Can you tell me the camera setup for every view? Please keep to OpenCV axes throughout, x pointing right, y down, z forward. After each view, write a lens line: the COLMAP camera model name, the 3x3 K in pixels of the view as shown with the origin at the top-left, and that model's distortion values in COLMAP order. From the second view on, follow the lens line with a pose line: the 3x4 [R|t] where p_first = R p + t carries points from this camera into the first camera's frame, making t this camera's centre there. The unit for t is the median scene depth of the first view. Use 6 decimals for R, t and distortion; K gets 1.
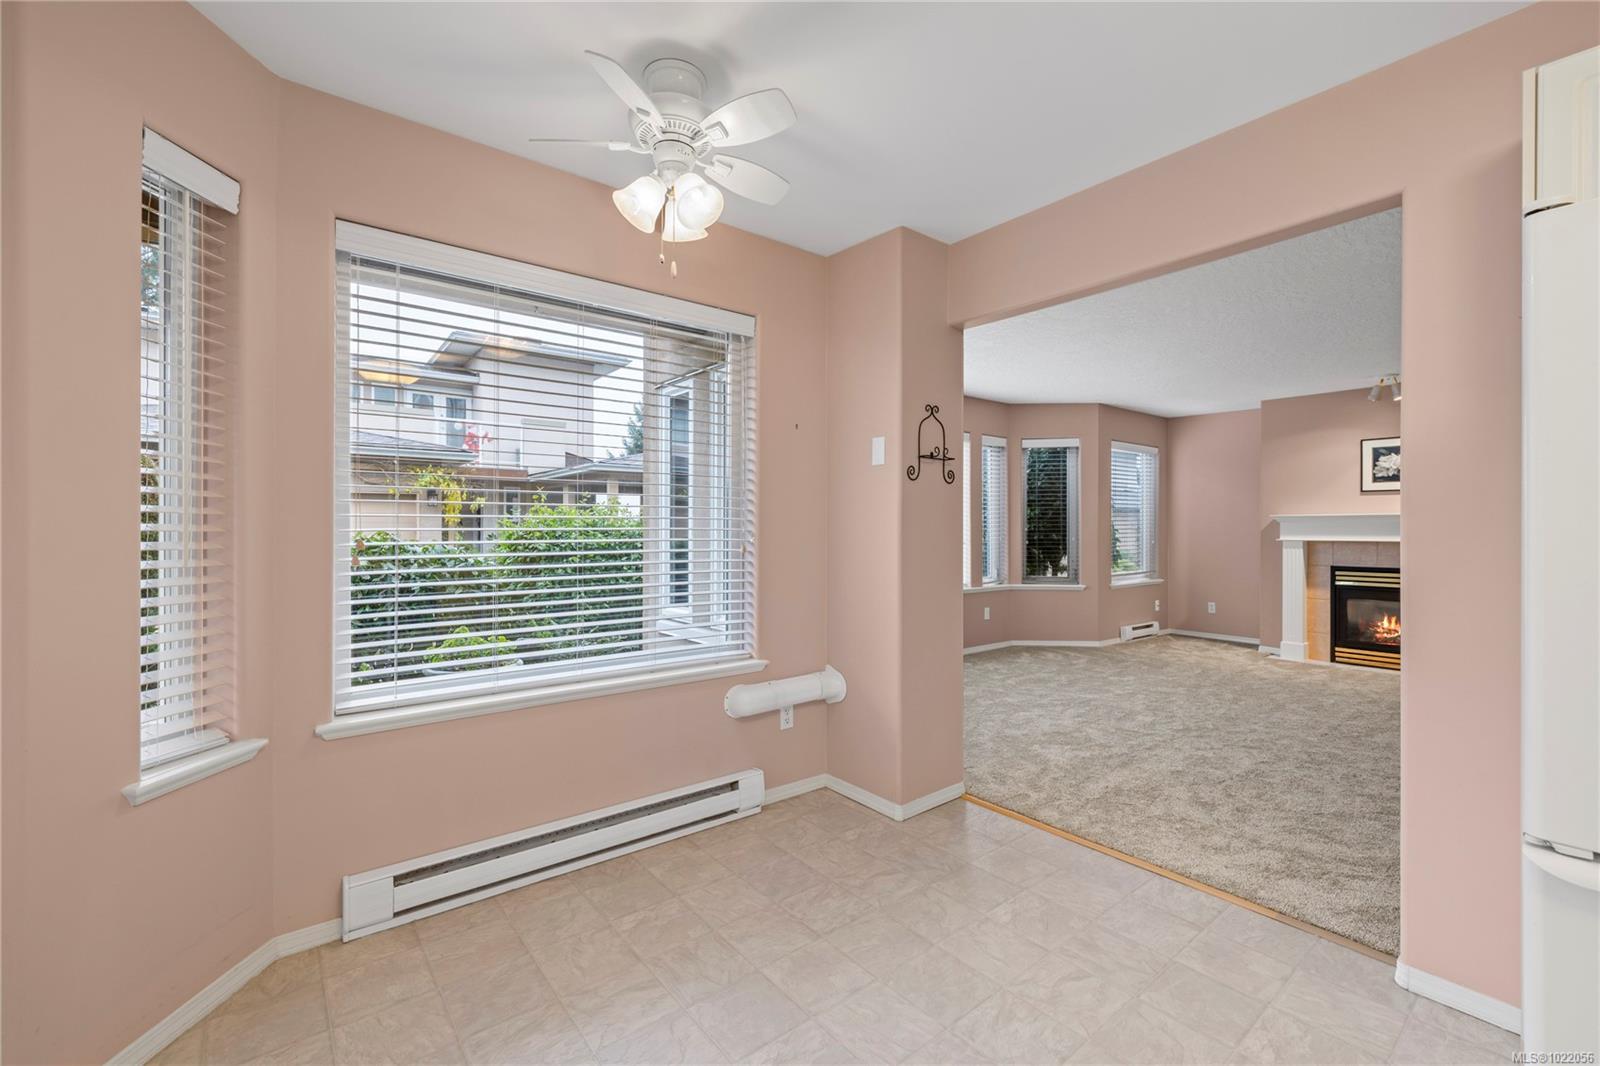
lens RADIAL K [[670.1, 0, 803.5], [0, 670.1, 529.2], [0, 0, 1]] dist [-0.000070, 0.000530]
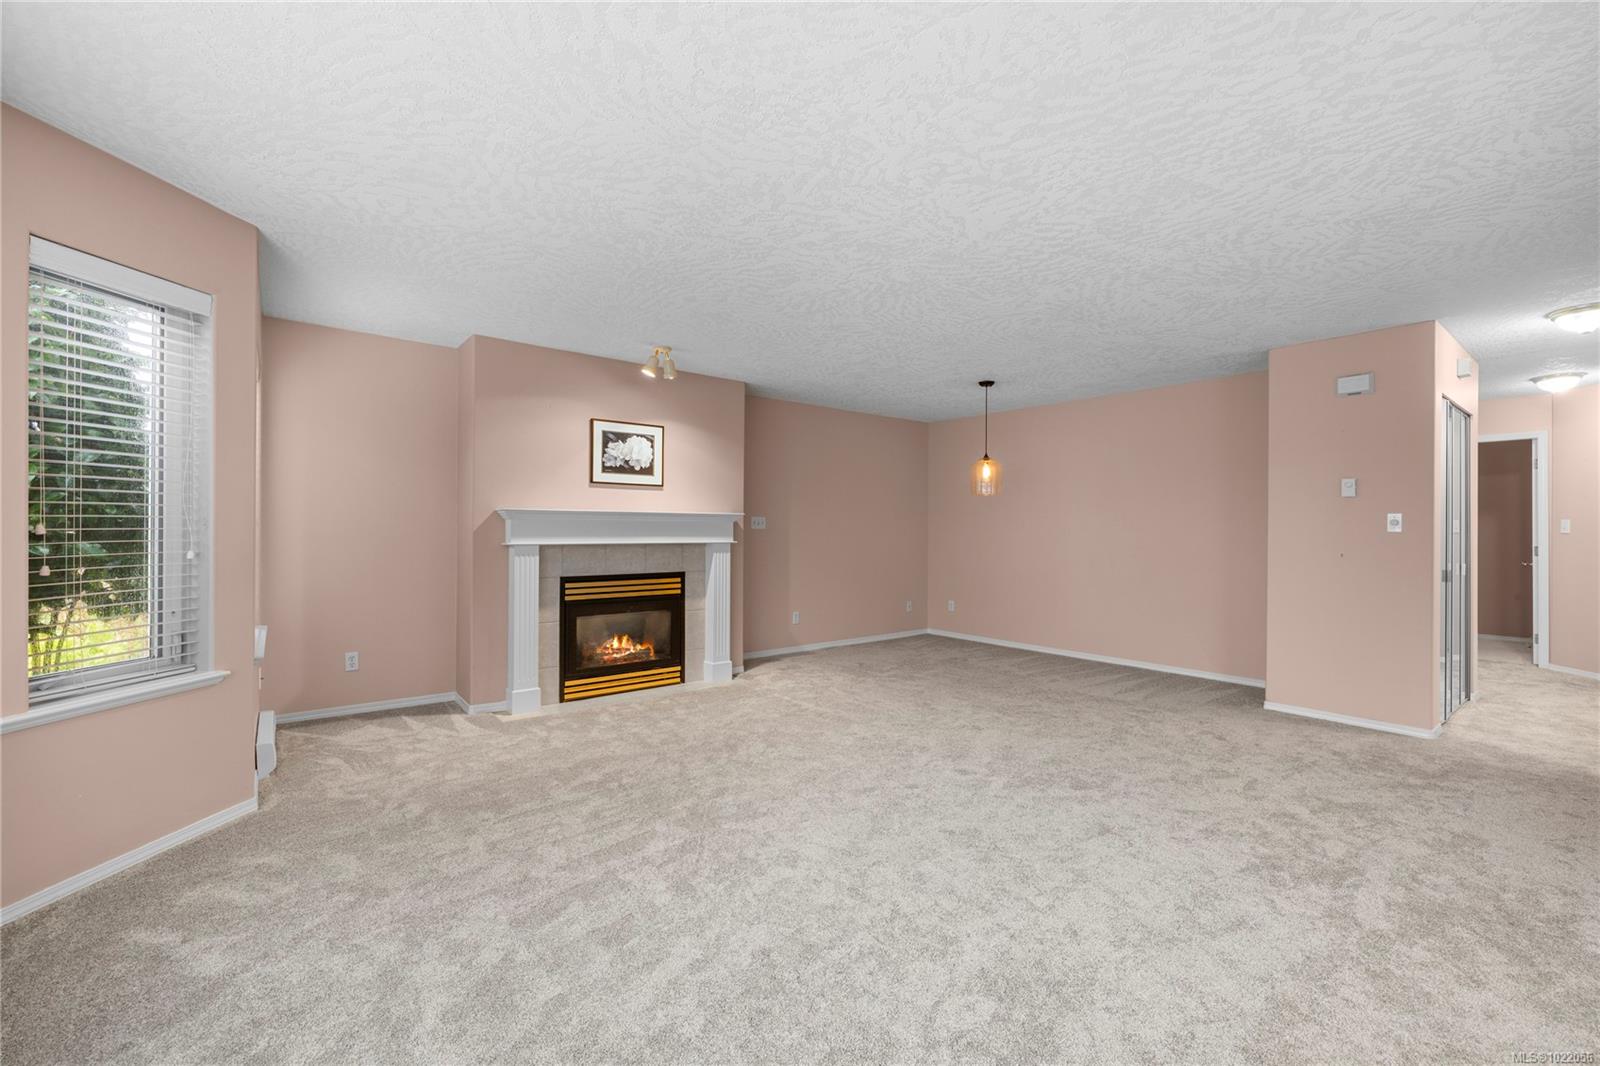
lens RADIAL K [[670.1, 0, 803.5], [0, 670.1, 529.2], [0, 0, 1]] dist [-0.000070, 0.000530]
pose [[-0.004412, -0.001251, 0.999989, 0.039365], [-0.006001, 0.999981, 0.001225, -0.004034], [-0.999972, -0.005996, -0.004419, 1.277224]]
